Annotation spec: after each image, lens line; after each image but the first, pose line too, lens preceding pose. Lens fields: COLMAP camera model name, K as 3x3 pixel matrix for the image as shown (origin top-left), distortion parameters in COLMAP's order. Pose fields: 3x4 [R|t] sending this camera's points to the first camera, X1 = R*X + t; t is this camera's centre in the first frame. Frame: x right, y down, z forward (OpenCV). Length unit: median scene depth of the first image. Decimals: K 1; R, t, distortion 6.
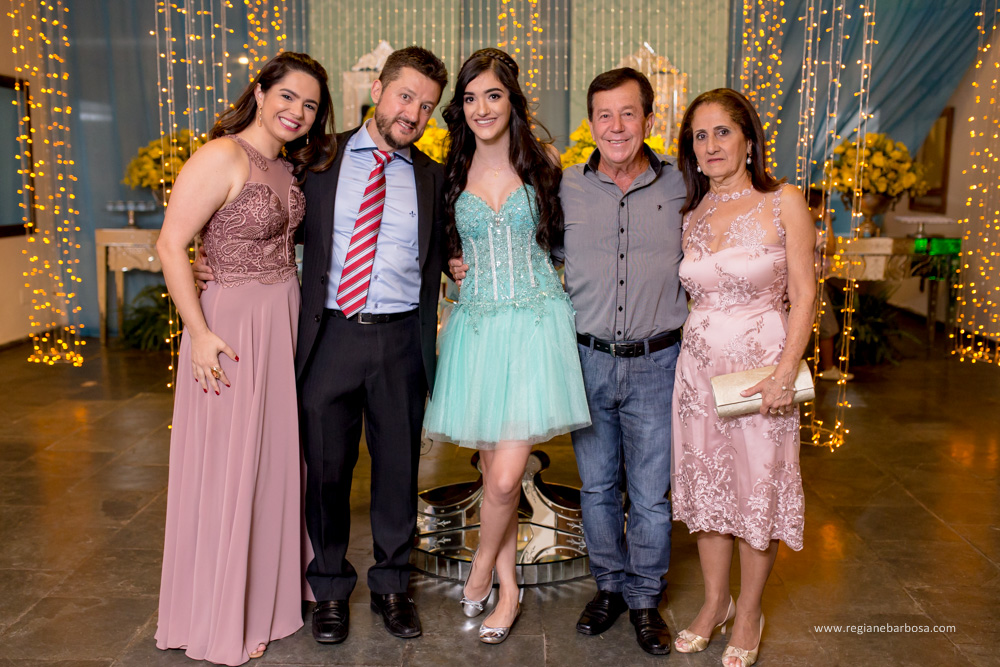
lens RADIAL K [[971.7, 0, 496.0], [0, 971.7, 334.9], [0, 0, 1]] dist [-0.030876, 0.000000]
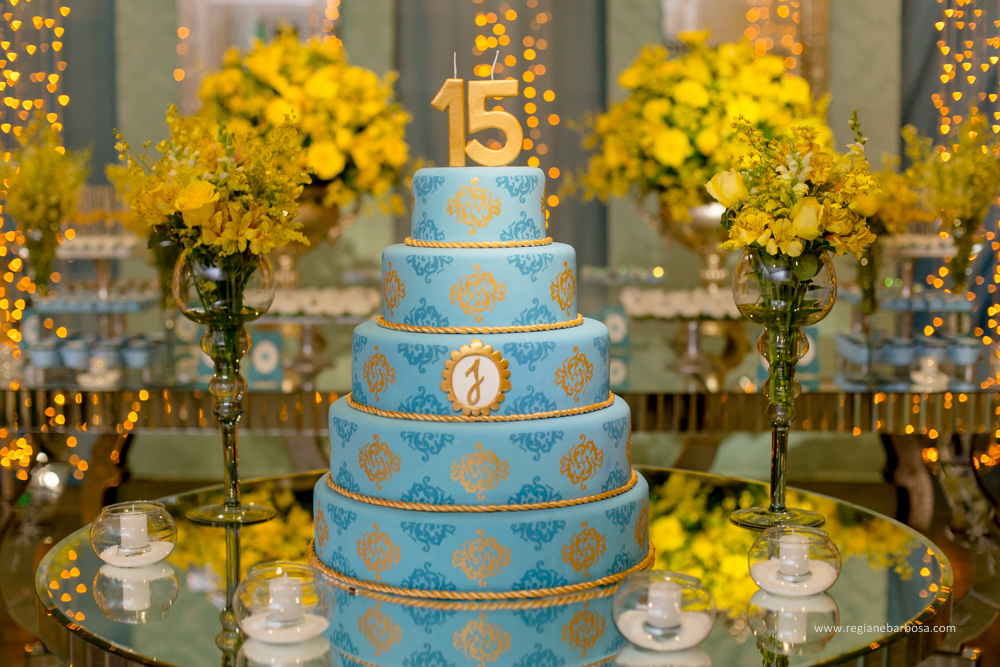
lens RADIAL K [[1542.9, 0, 492.3], [0, 1542.9, 339.8], [0, 0, 1]] dist [-0.088537, 0.000000]
pose [[0.999865, -0.011295, 0.011901, 0.002452], [0.011927, 0.998443, -0.054486, -0.033013], [-0.011267, 0.054621, 0.998444, 0.237654]]
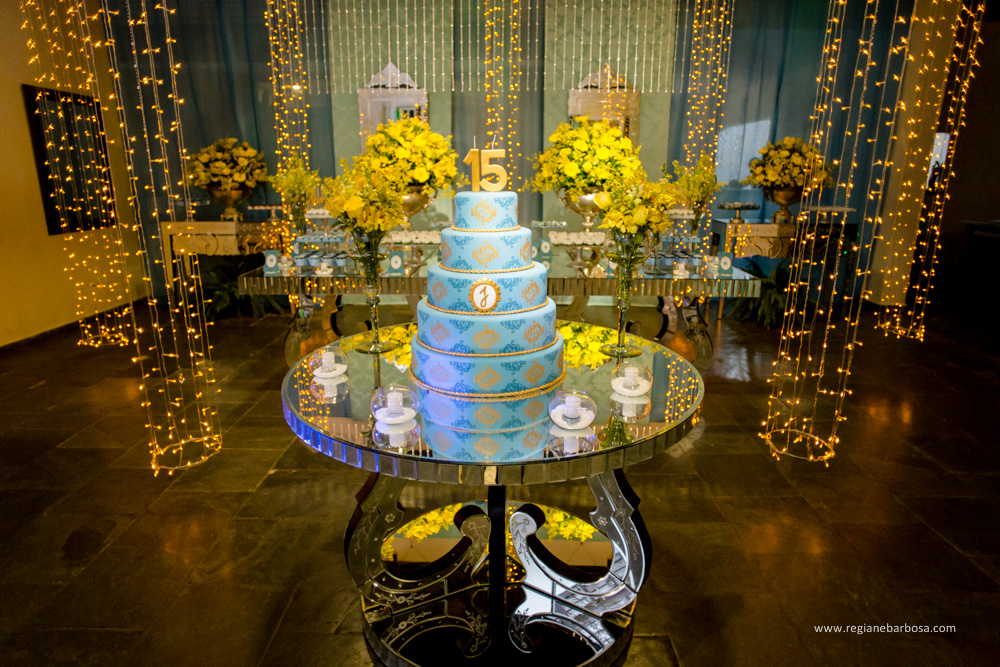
lens RADIAL K [[613.9, 0, 494.4], [0, 613.9, 333.4], [0, 0, 1]] dist [-0.042708, 0.016599]
pose [[0.999885, -0.010682, 0.010762, 0.003847], [0.009614, 0.995445, 0.094849, -0.049222], [-0.011726, -0.094734, 0.995434, 0.280576]]
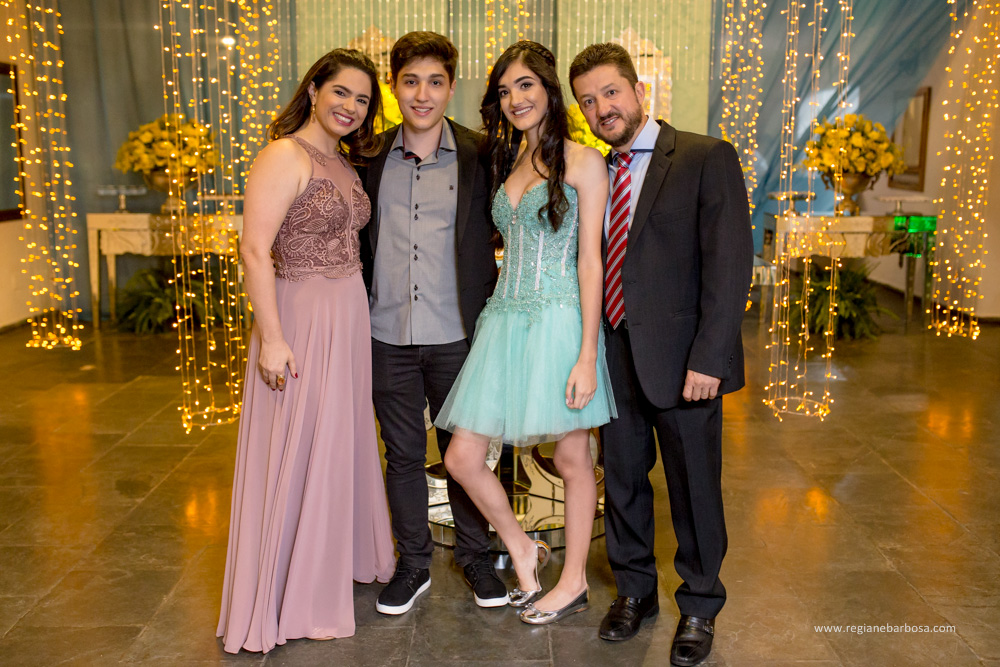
lens RADIAL K [[971.7, 0, 507.3], [0, 971.7, 330.8], [0, 0, 1]] dist [-0.030876, 0.000000]
pose [[0.999581, -0.011148, 0.026720, -0.007210], [0.010661, 0.999775, 0.018320, -0.001904], [-0.026918, -0.018028, 0.999475, -0.026598]]
